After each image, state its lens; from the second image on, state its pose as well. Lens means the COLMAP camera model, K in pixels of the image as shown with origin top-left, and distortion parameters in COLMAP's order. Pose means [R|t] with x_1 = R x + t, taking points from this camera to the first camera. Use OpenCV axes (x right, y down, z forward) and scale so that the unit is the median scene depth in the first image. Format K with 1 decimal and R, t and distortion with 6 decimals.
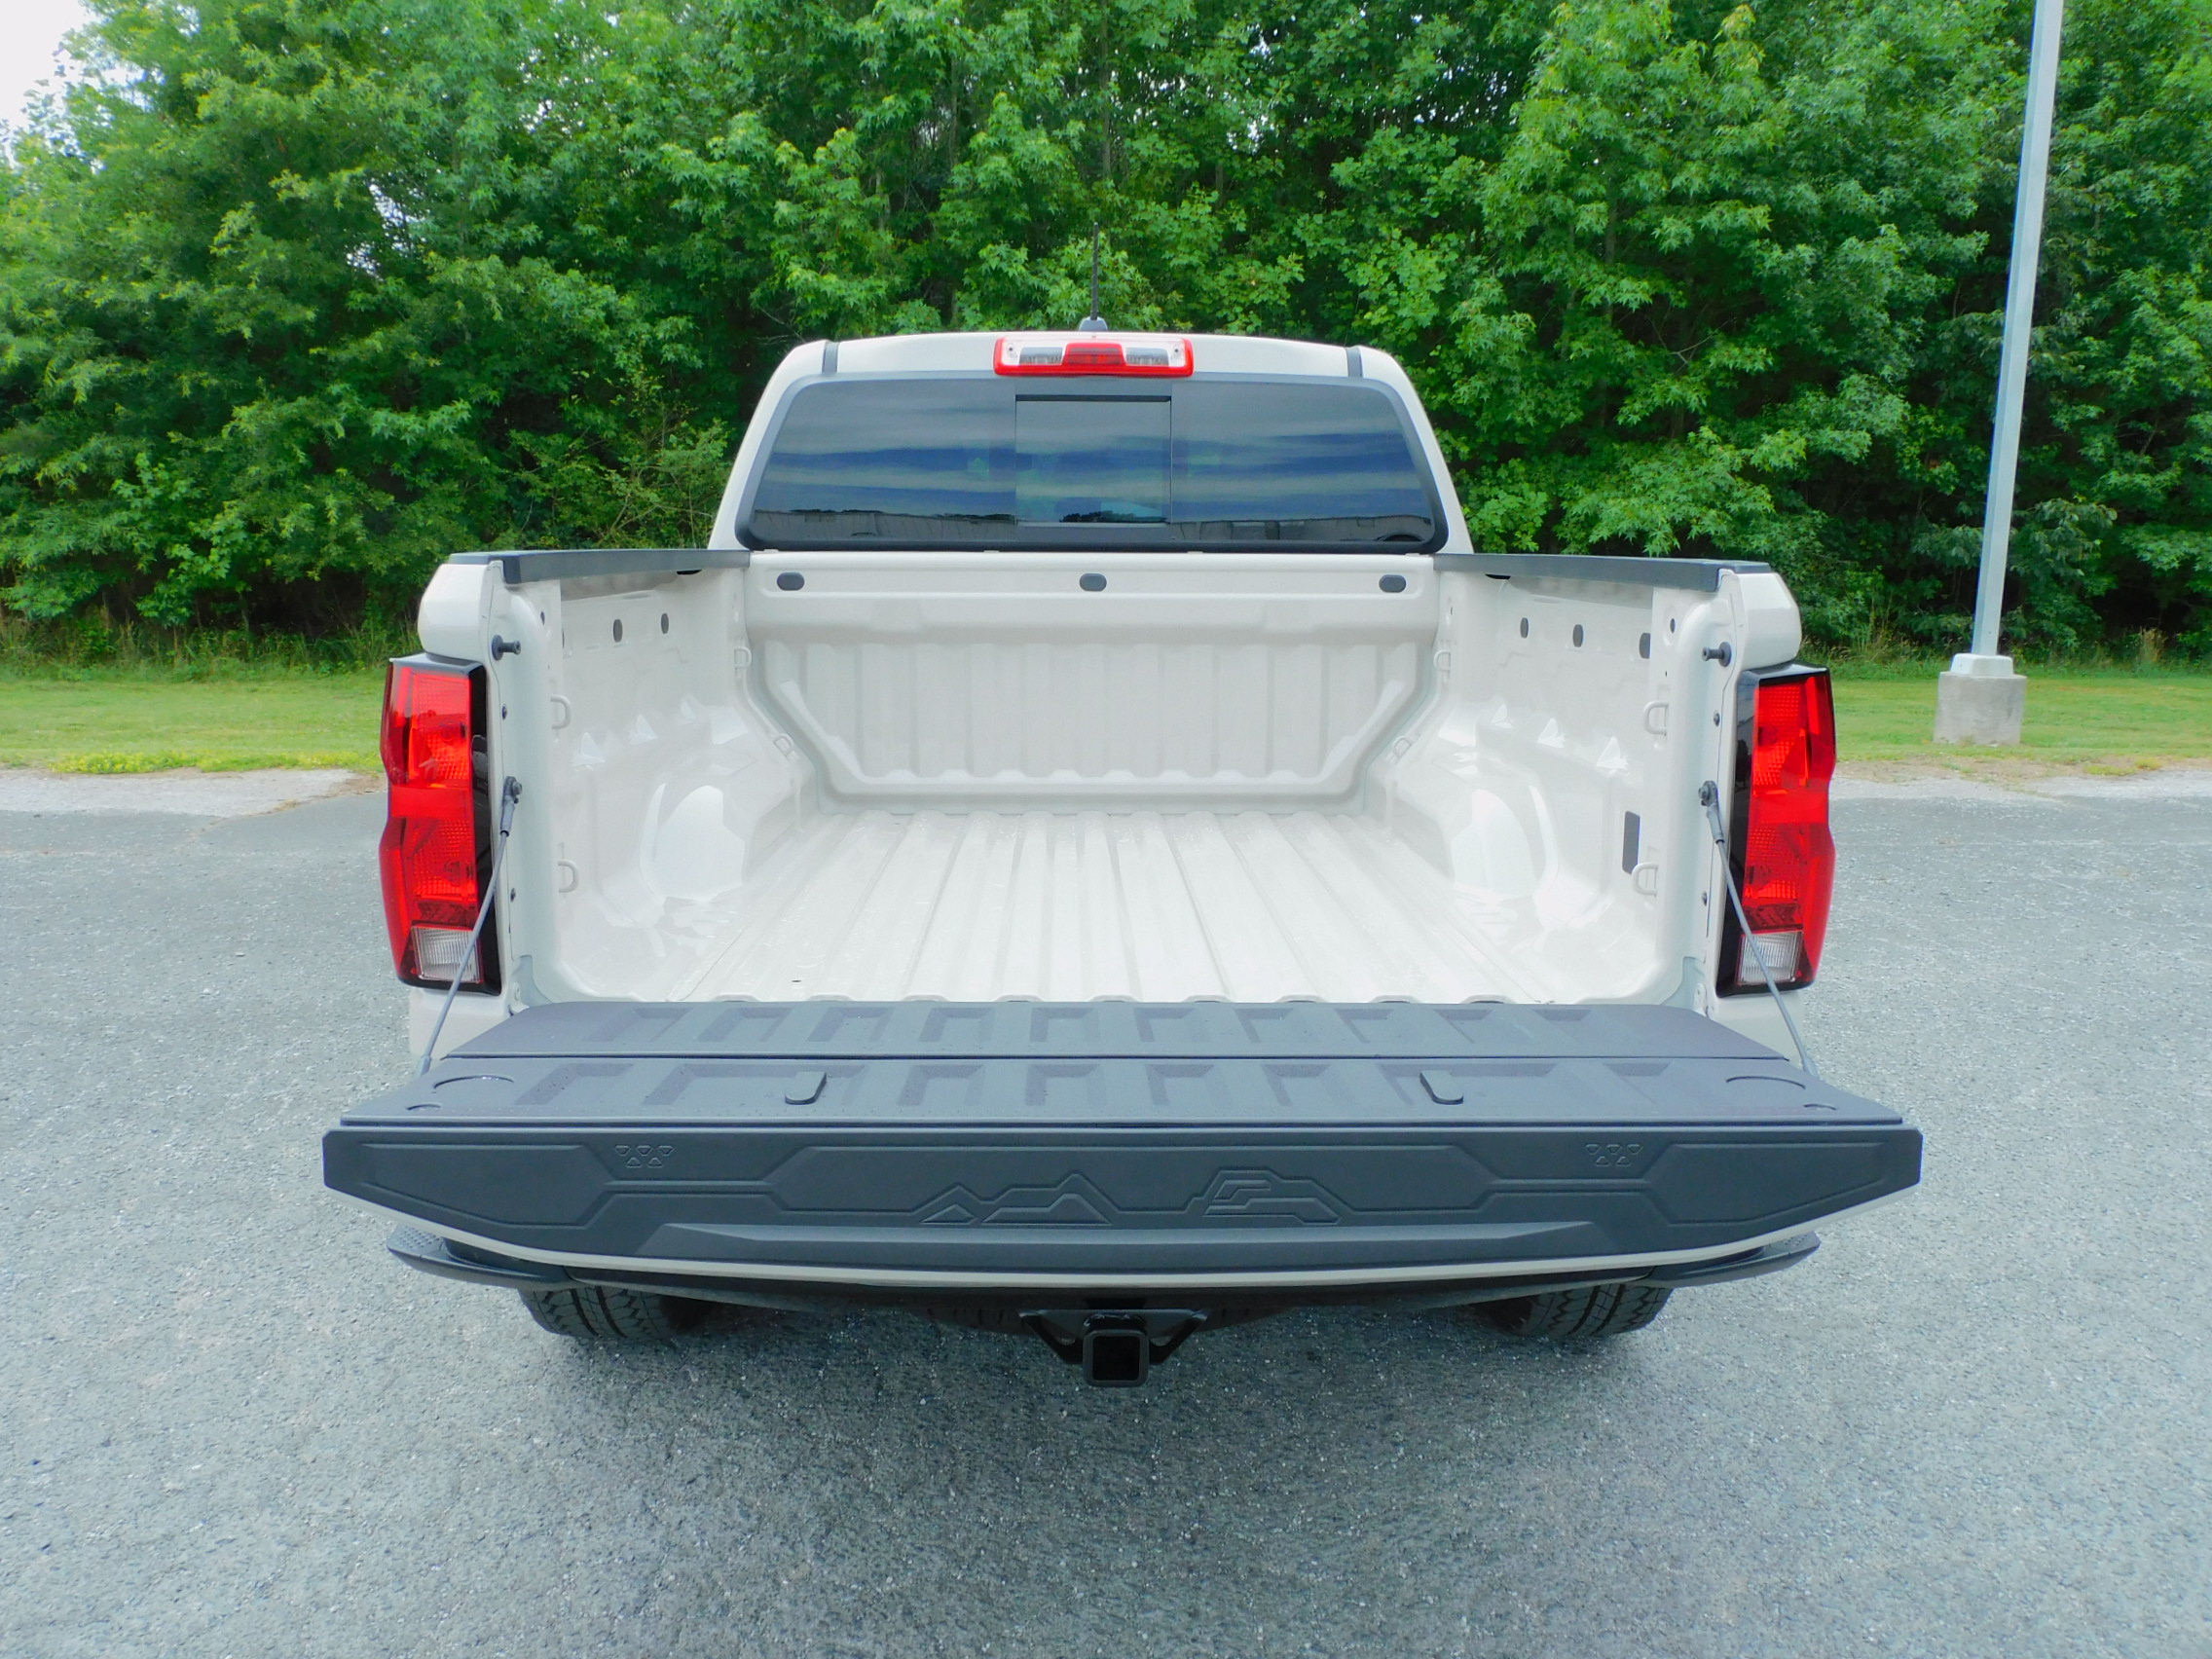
lens RADIAL K [[1656.6, 0, 1120.8], [0, 1656.6, 817.7], [0, 0, 1]] dist [-0.017926, 0.011164]
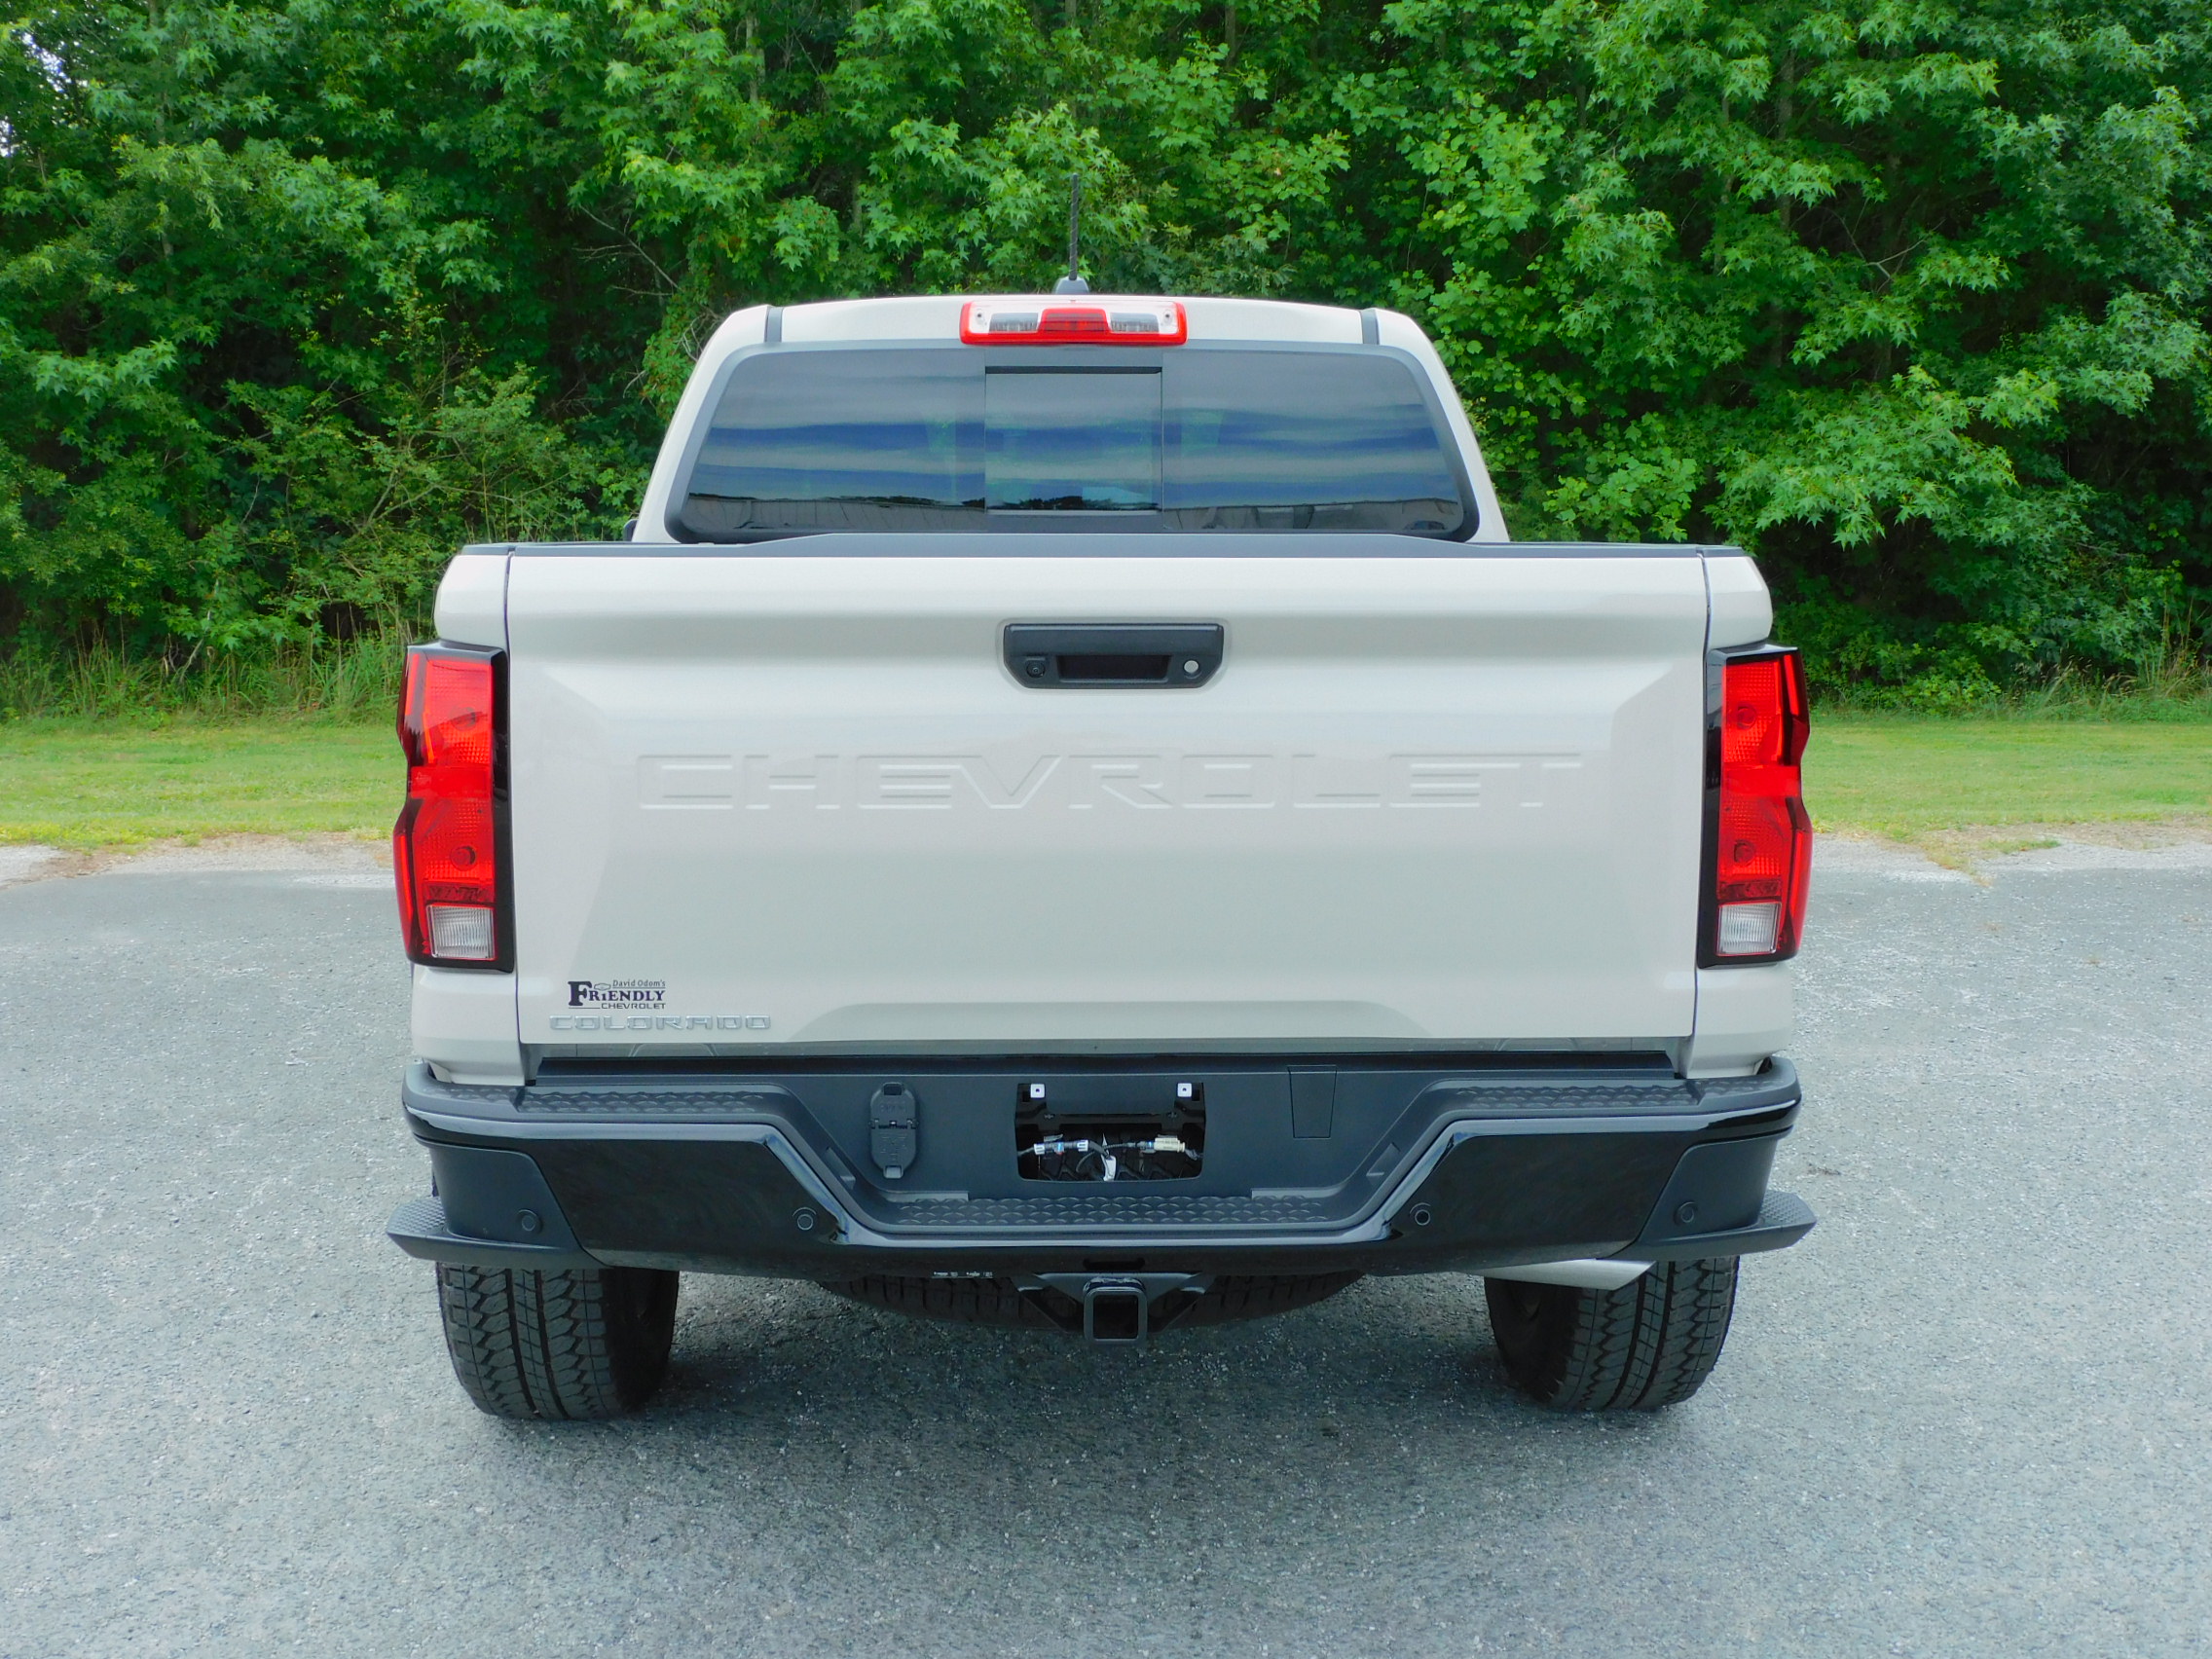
lens RADIAL K [[2486.5, 0, 1111.6], [0, 2486.5, 832.2], [0, 0, 1]] dist [-0.008787, 0.000000]
pose [[0.999944, -0.007093, 0.007856, -0.001628], [0.007444, 0.998930, -0.045643, 0.009798], [-0.007524, 0.045699, 0.998927, -0.057464]]
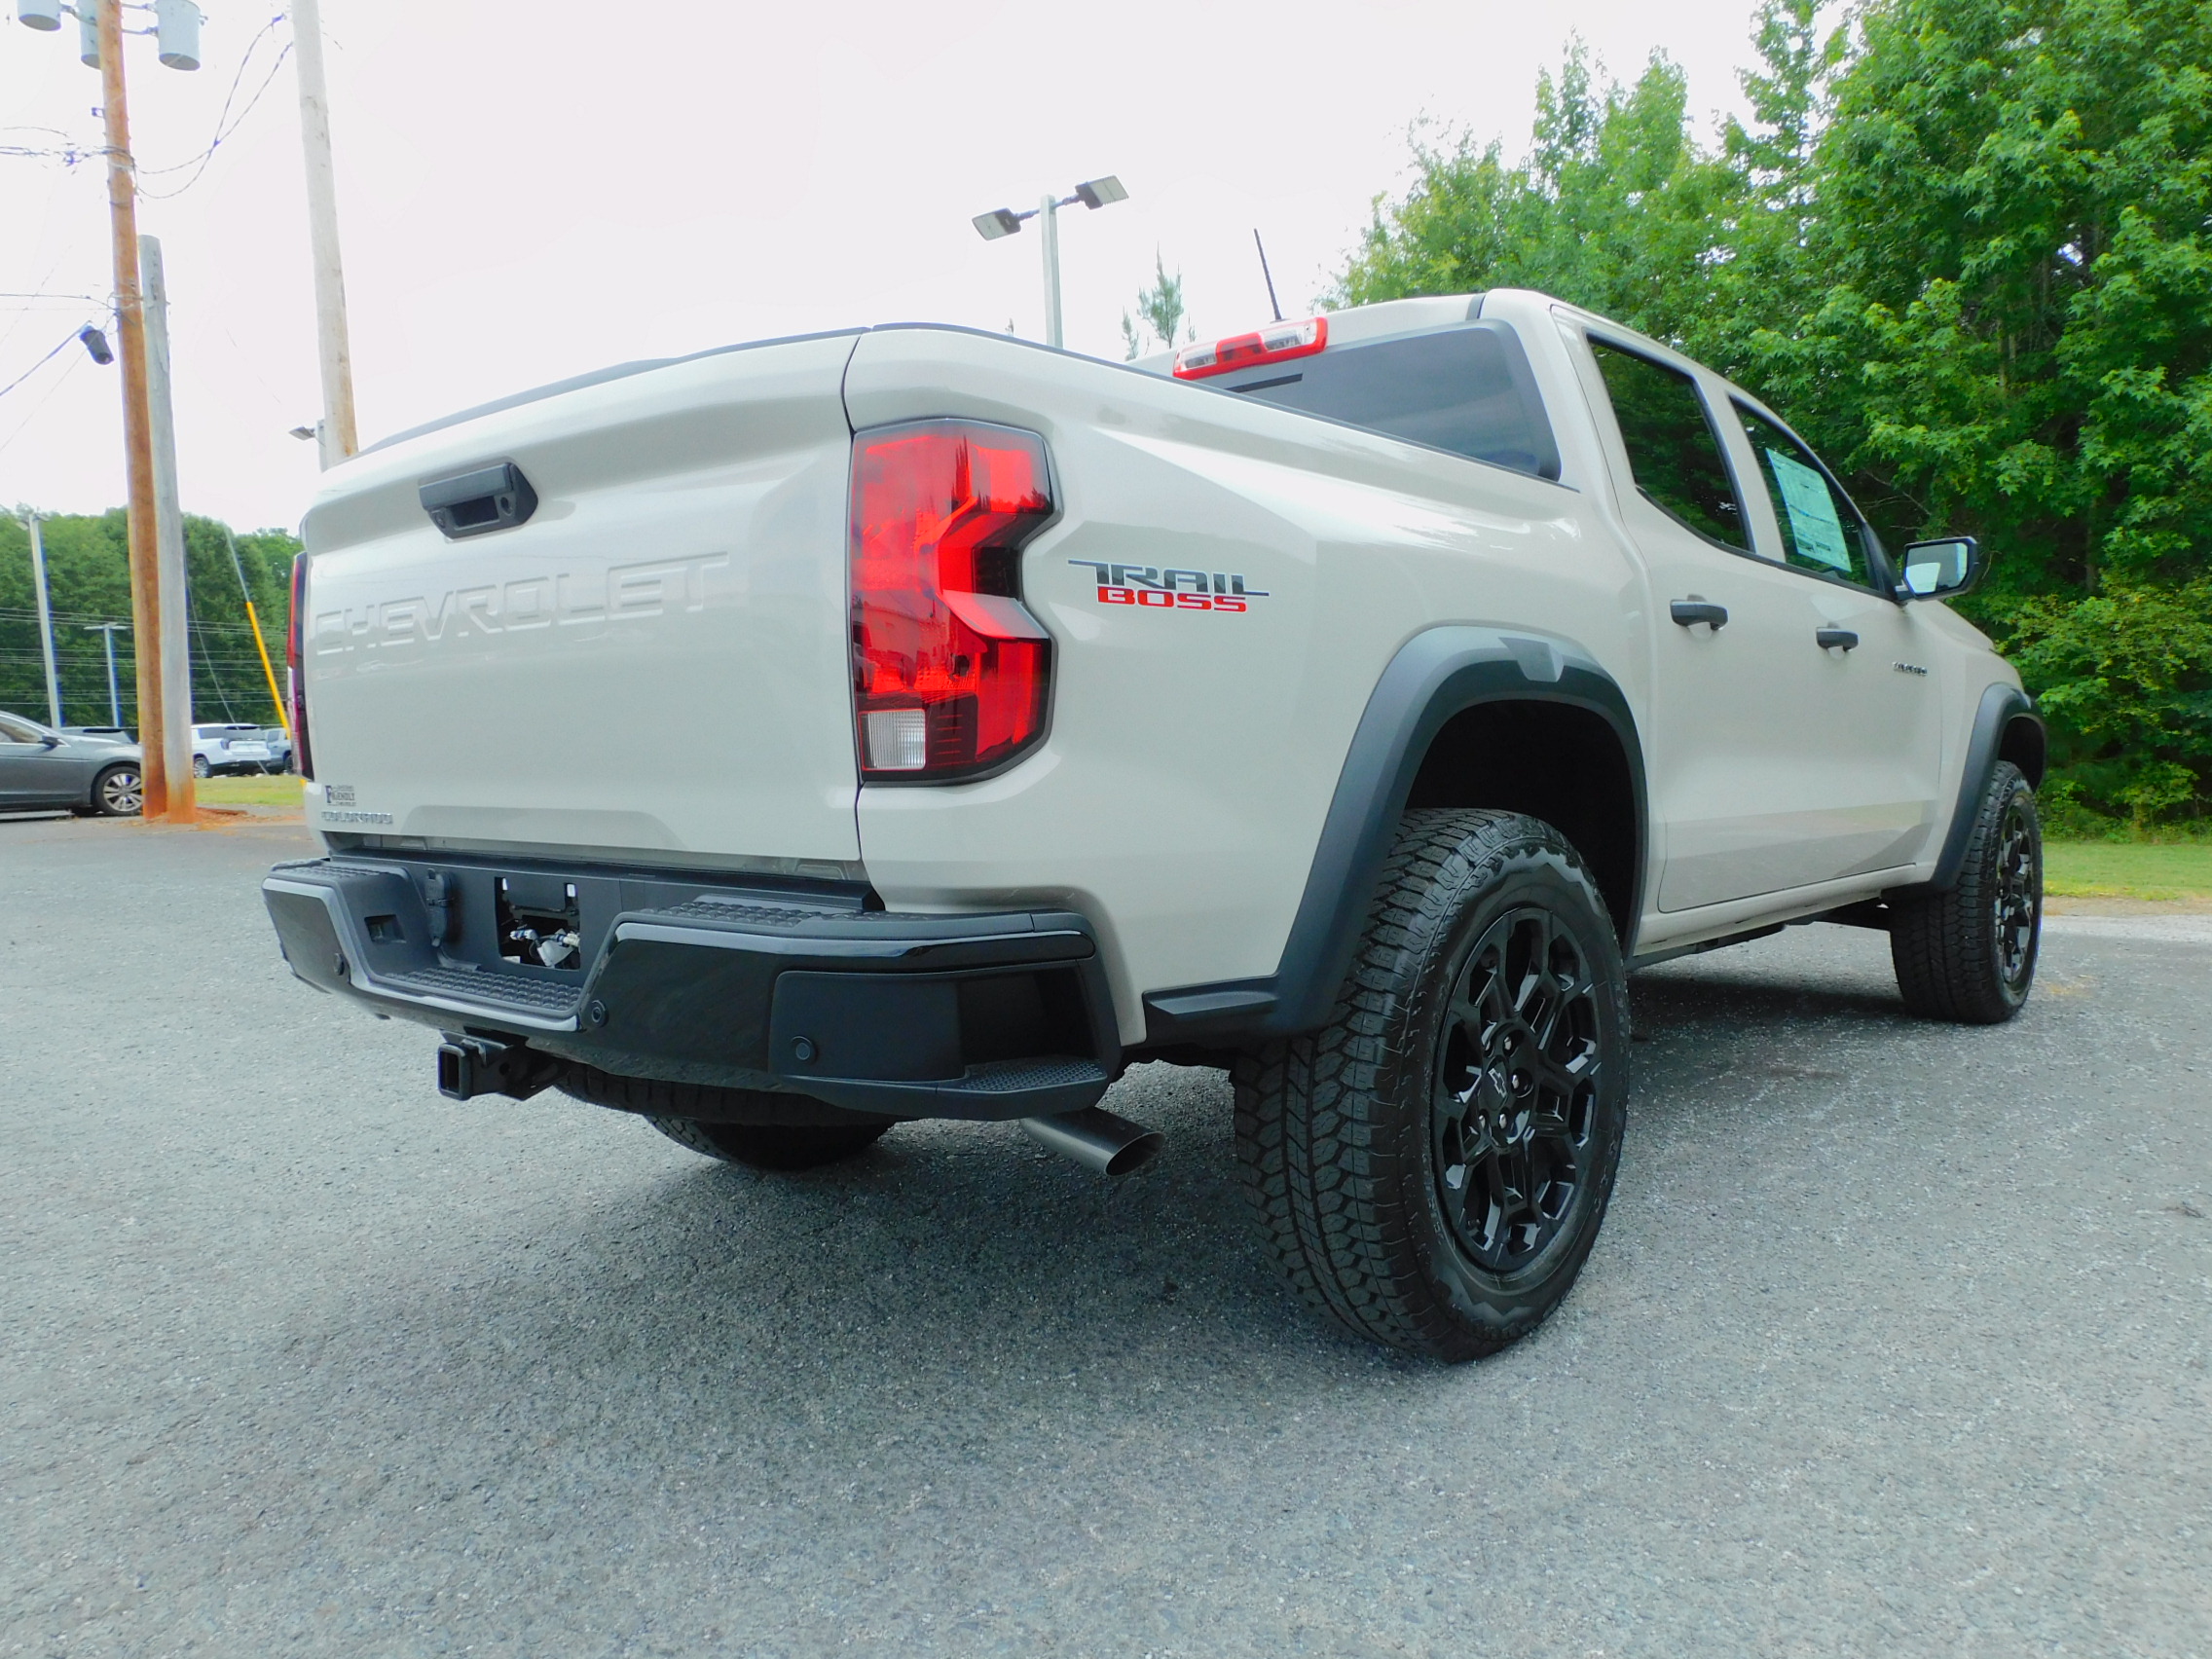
lens RADIAL K [[1563.7, 0, 1206.1], [0, 1563.7, 830.5], [0, 0, 1]] dist [-0.003137, -0.001046]
pose [[0.754567, 0.015083, -0.656049, 0.115634], [-0.087268, 0.993163, -0.077539, 0.019730], [0.650394, 0.115761, 0.750724, 0.049891]]
